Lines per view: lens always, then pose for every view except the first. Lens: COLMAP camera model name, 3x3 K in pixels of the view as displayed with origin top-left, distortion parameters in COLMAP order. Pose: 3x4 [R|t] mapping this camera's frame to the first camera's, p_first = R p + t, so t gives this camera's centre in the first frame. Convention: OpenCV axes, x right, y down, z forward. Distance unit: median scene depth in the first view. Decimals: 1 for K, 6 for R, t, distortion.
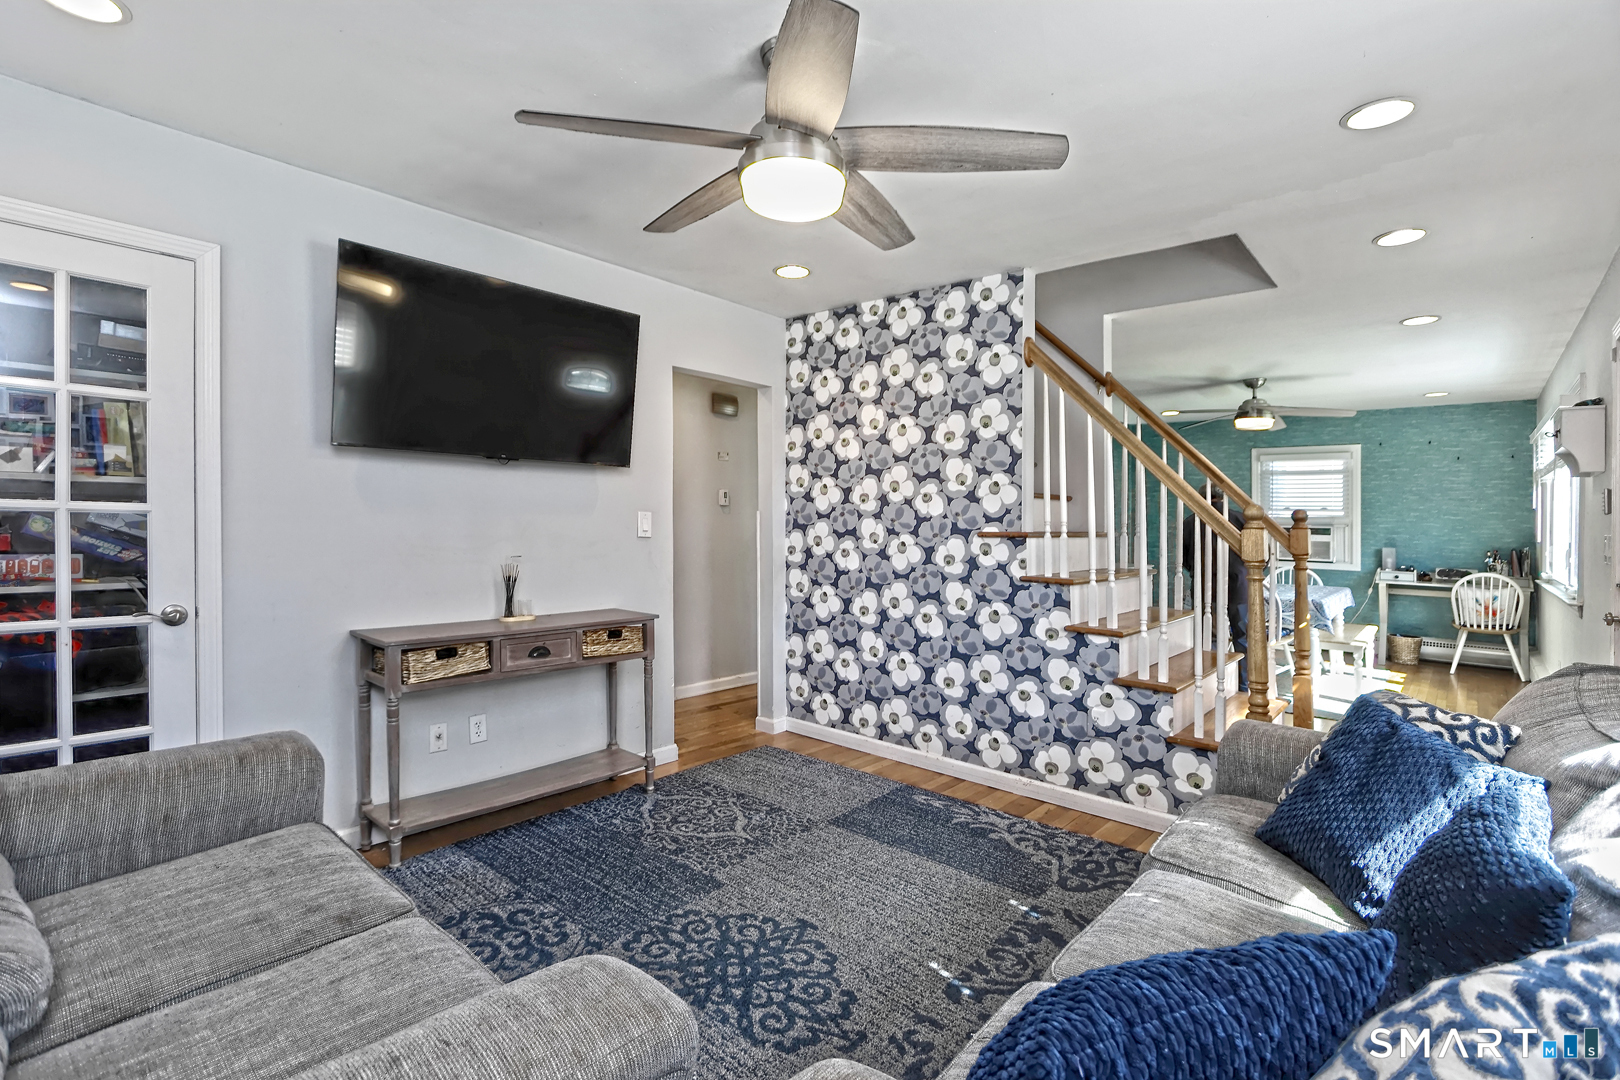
lens RADIAL K [[775.8, 0, 851.0], [0, 775.8, 539.9], [0, 0, 1]] dist [-0.022780, -0.000079]
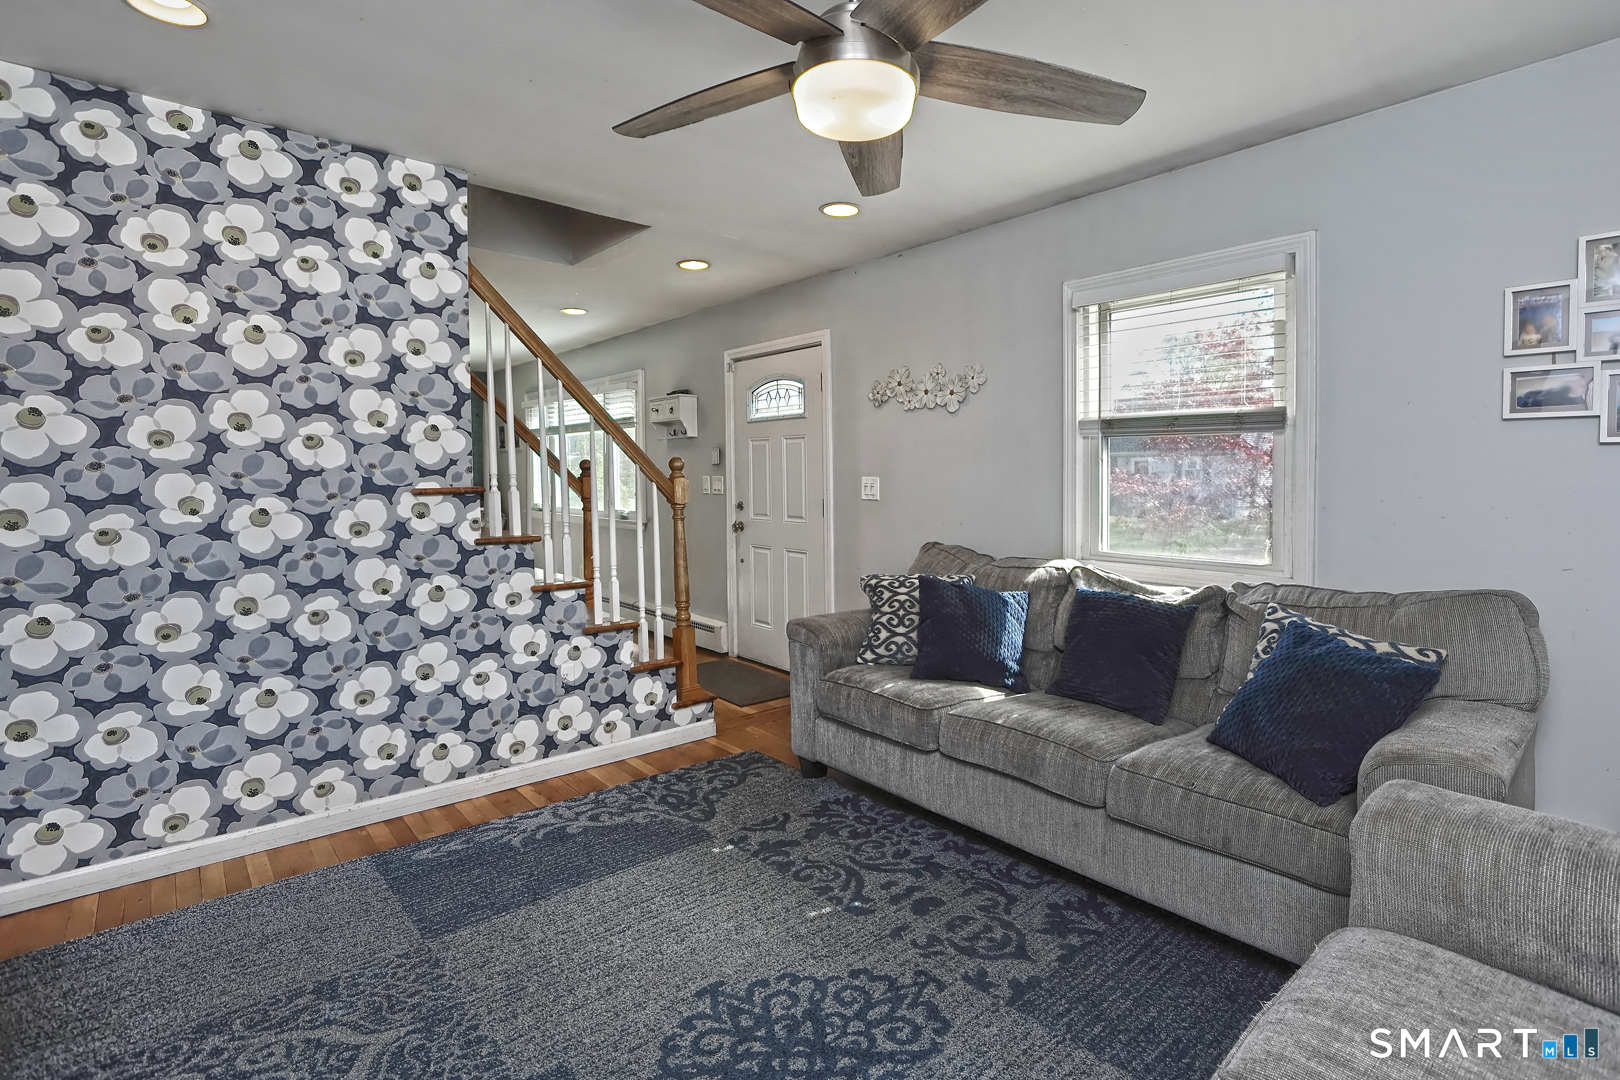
lens RADIAL K [[736.3, 0, 805.8], [0, 736.3, 488.5], [0, 0, 1]] dist [-0.011388, -0.000166]
pose [[0.176594, -0.034571, 0.983677, -0.515327], [0.026958, 0.999178, 0.030276, -0.023452], [-0.983915, 0.021171, 0.177380, 0.514425]]
